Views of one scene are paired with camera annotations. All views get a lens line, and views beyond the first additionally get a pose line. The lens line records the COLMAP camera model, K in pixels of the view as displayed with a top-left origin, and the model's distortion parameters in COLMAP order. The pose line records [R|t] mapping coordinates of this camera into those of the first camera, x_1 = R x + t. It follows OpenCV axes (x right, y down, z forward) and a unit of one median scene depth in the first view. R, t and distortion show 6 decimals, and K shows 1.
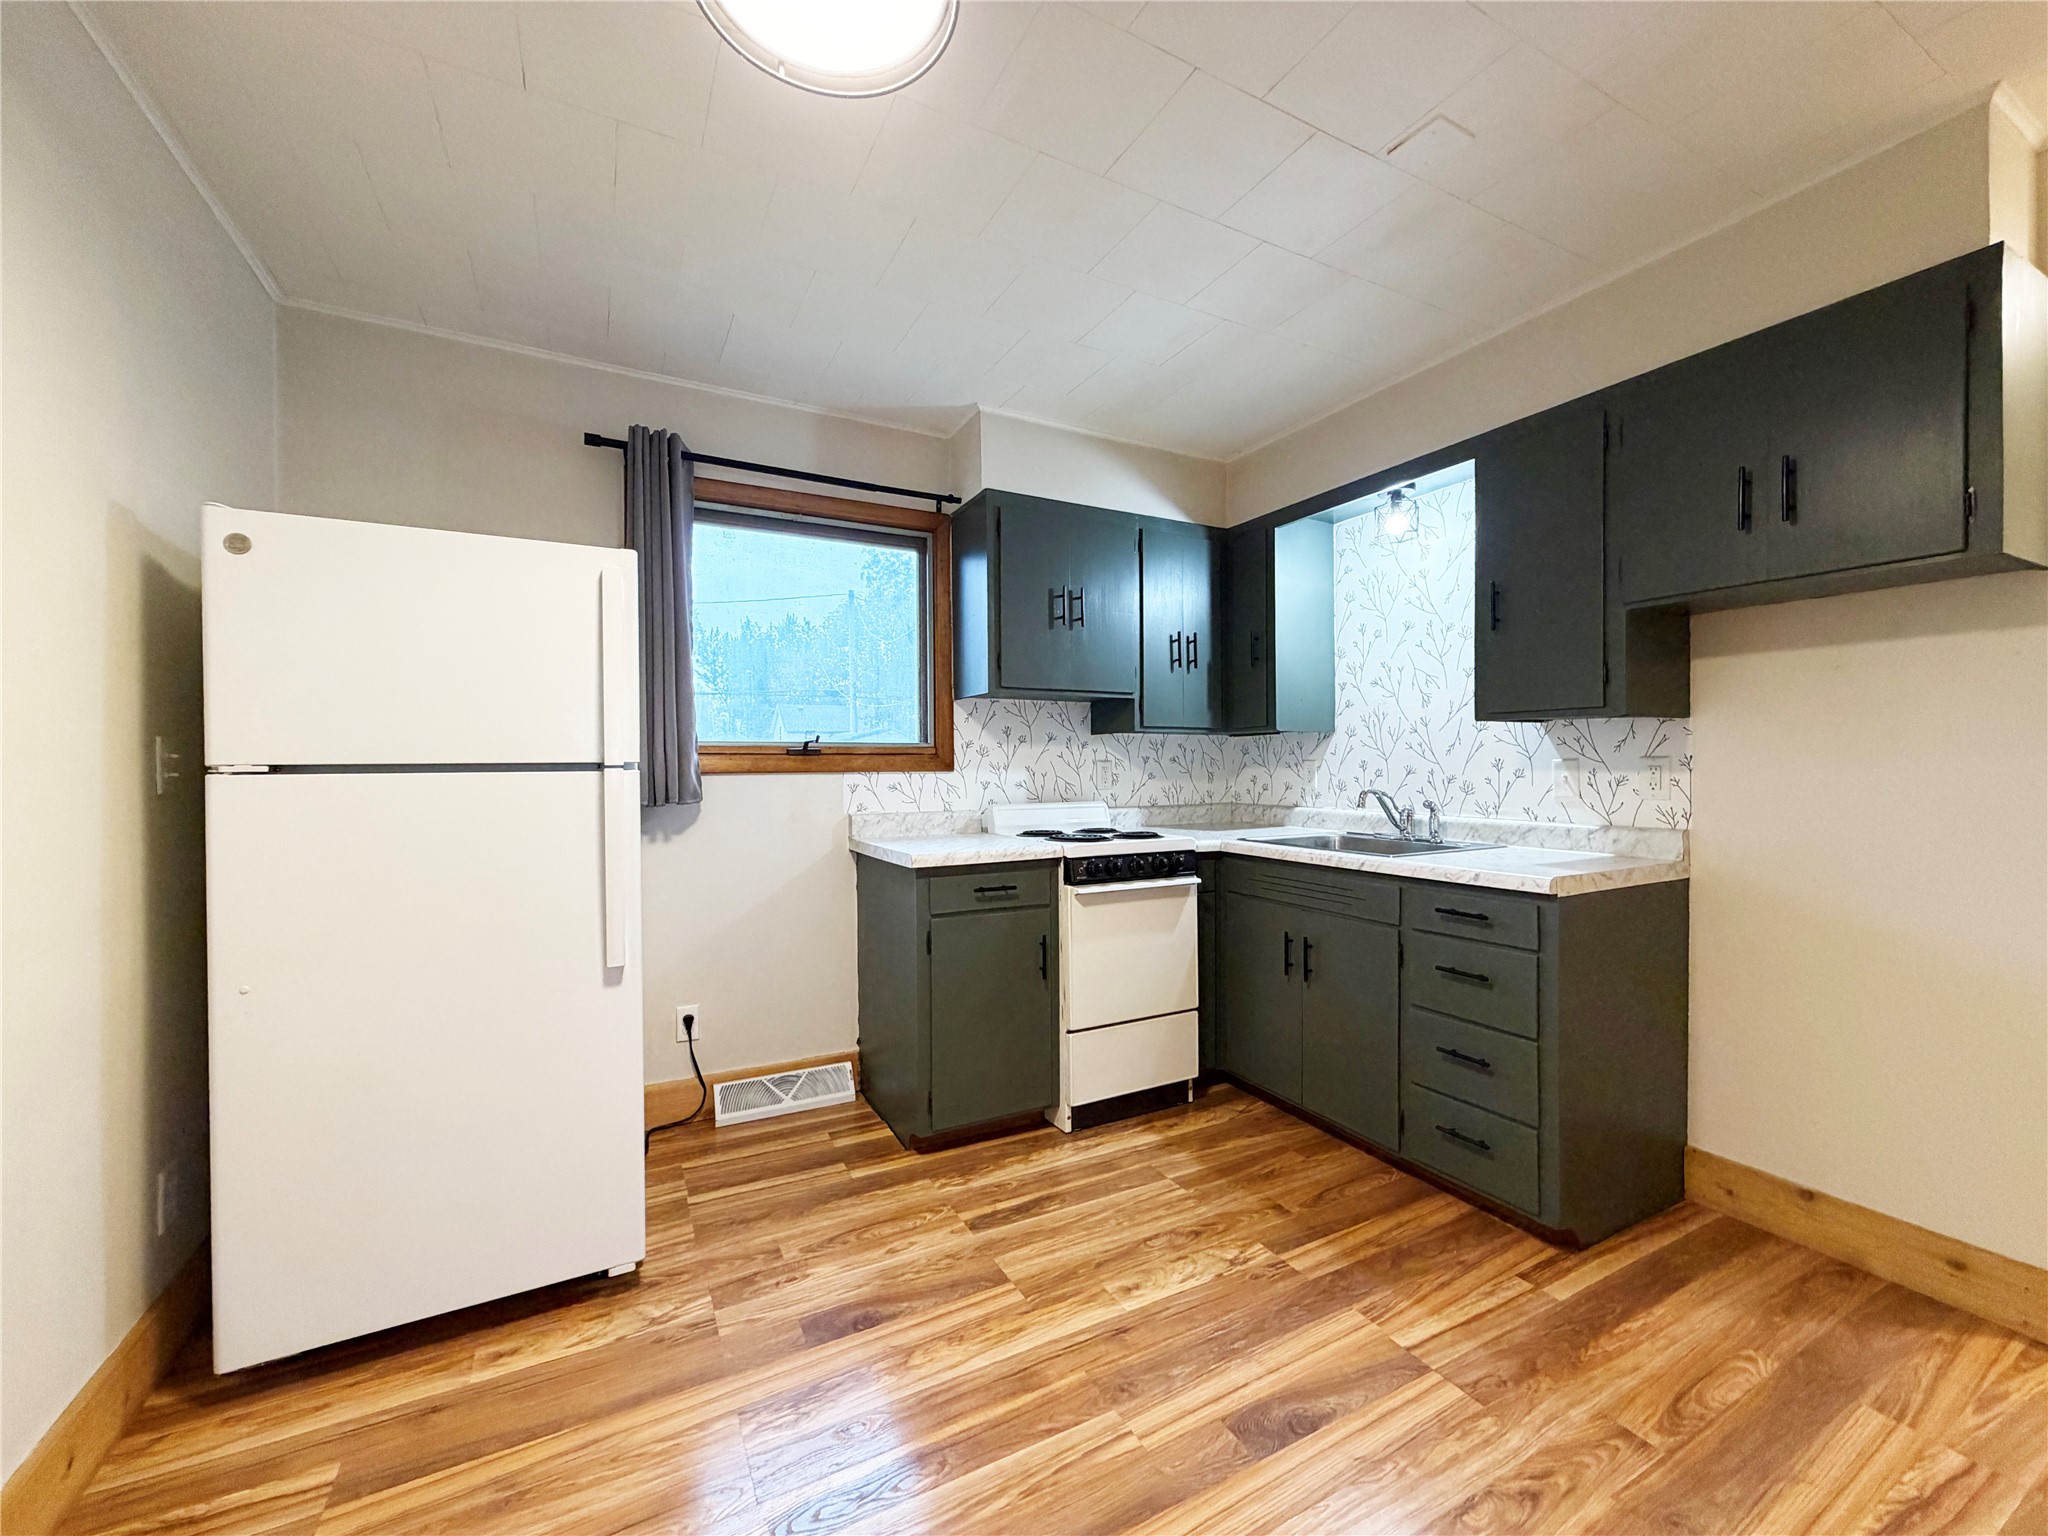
lens RADIAL K [[818.5, 0, 1019.2], [0, 818.5, 769.6], [0, 0, 1]] dist [-0.001162, -0.000941]
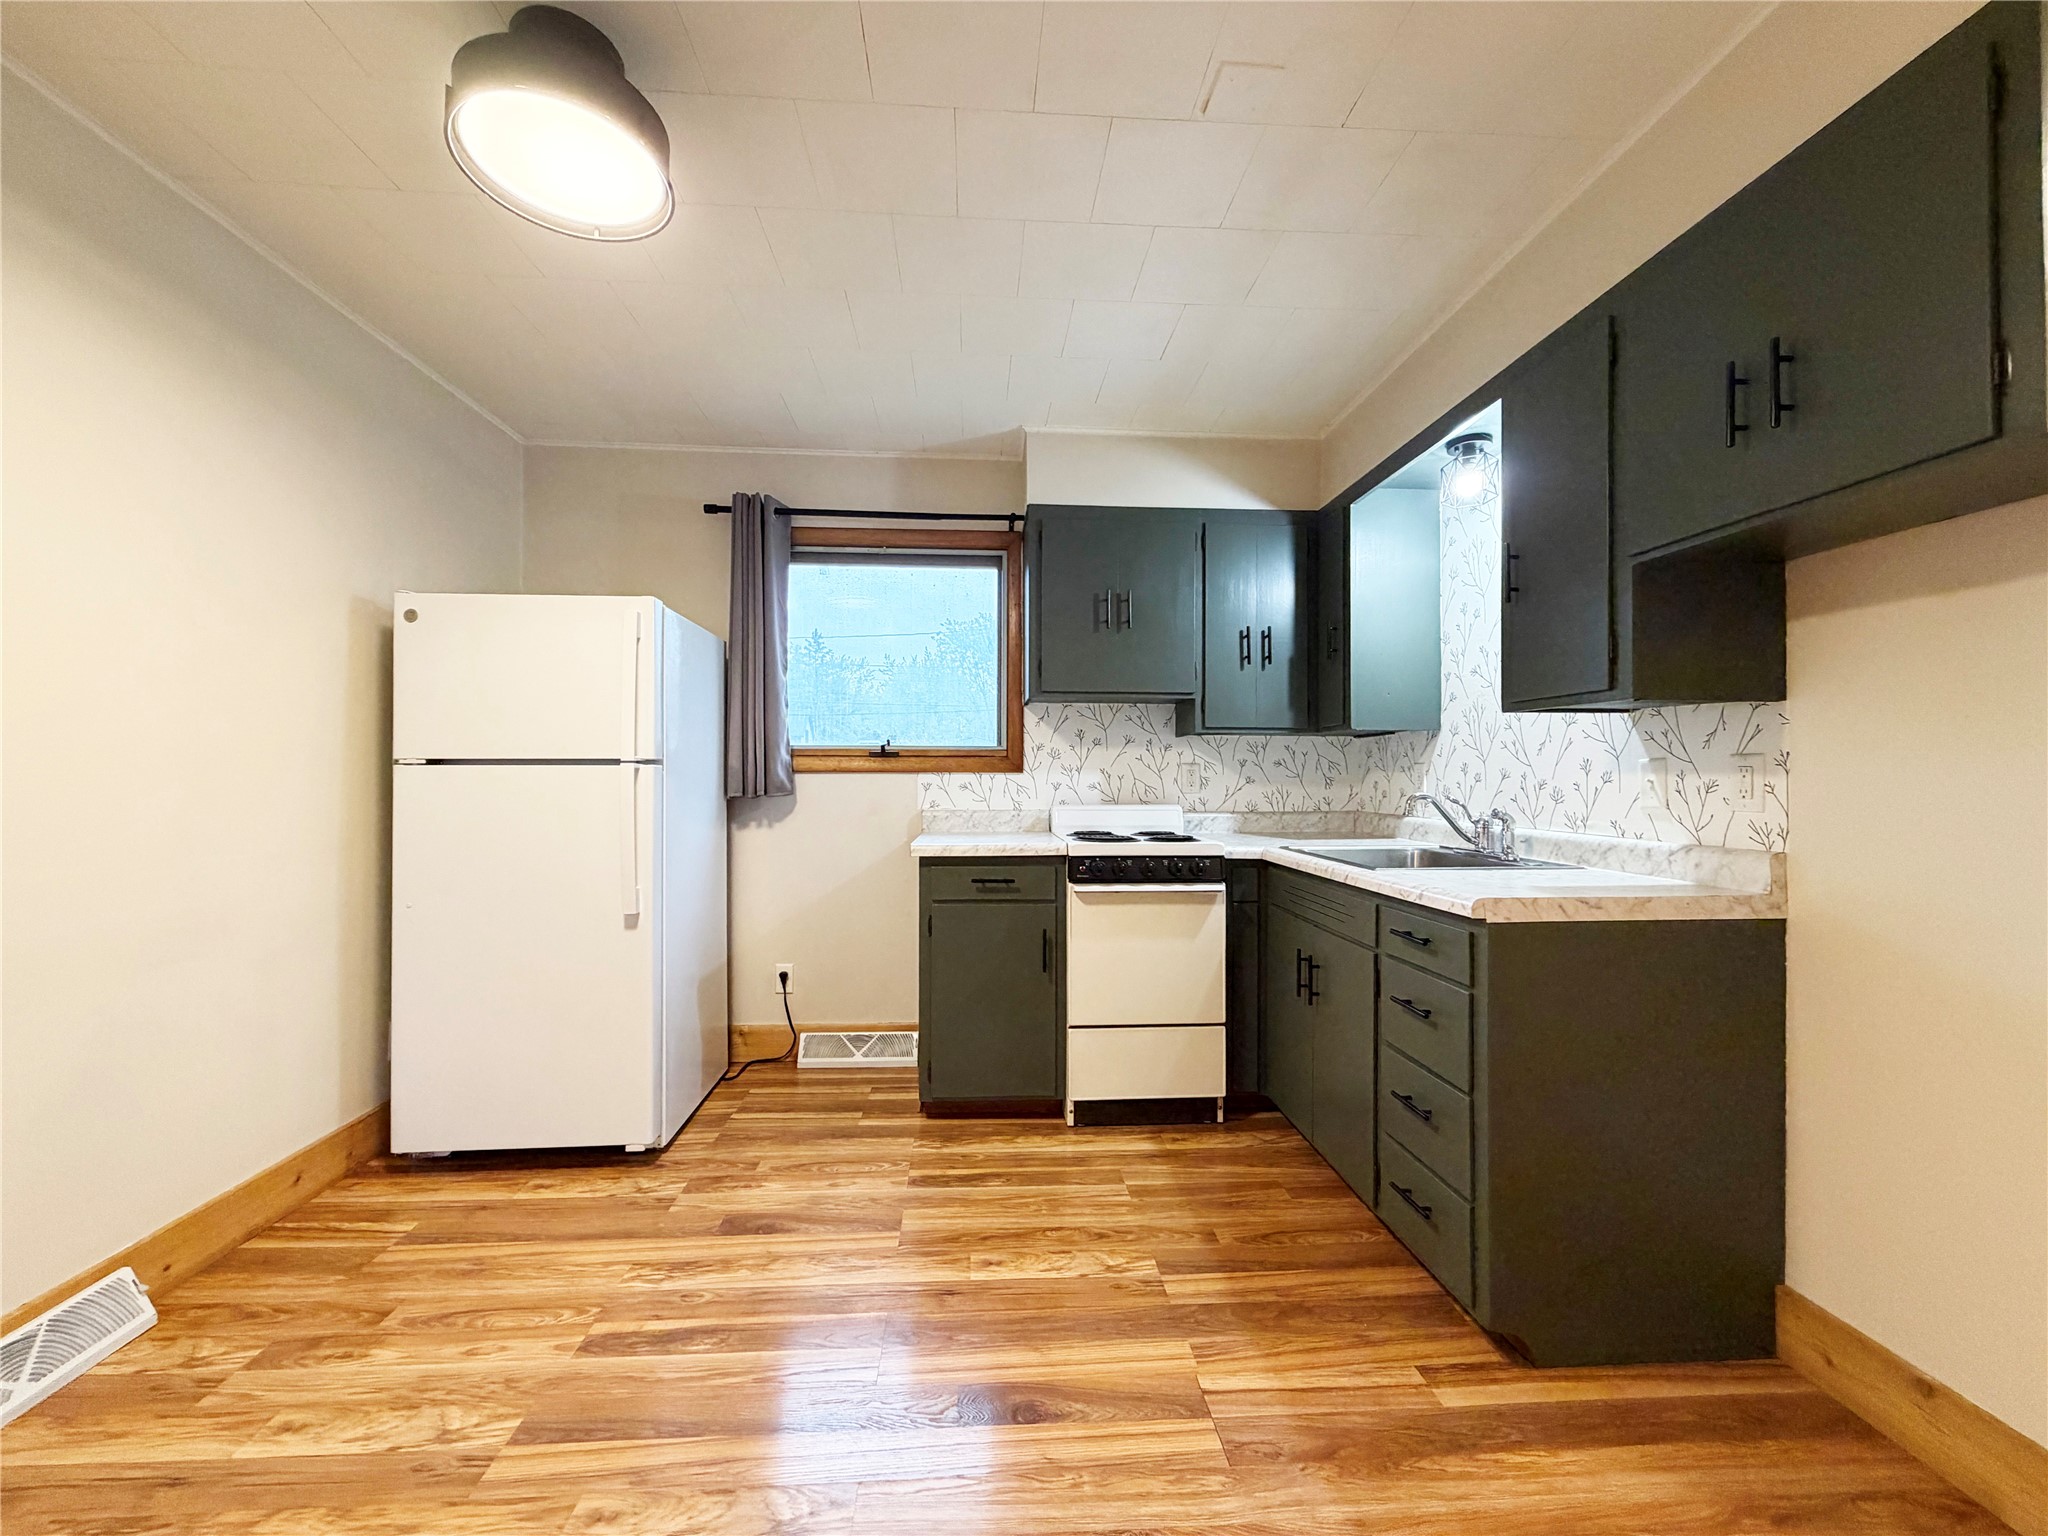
lens RADIAL K [[818.5, 0, 1018.9], [0, 818.5, 769.2], [0, 0, 1]] dist [-0.001162, -0.000941]
pose [[0.911105, 0.004355, -0.412150, 0.458987], [-0.009954, 0.999885, -0.011439, 0.012821], [0.412053, 0.014525, 0.911044, 0.042852]]
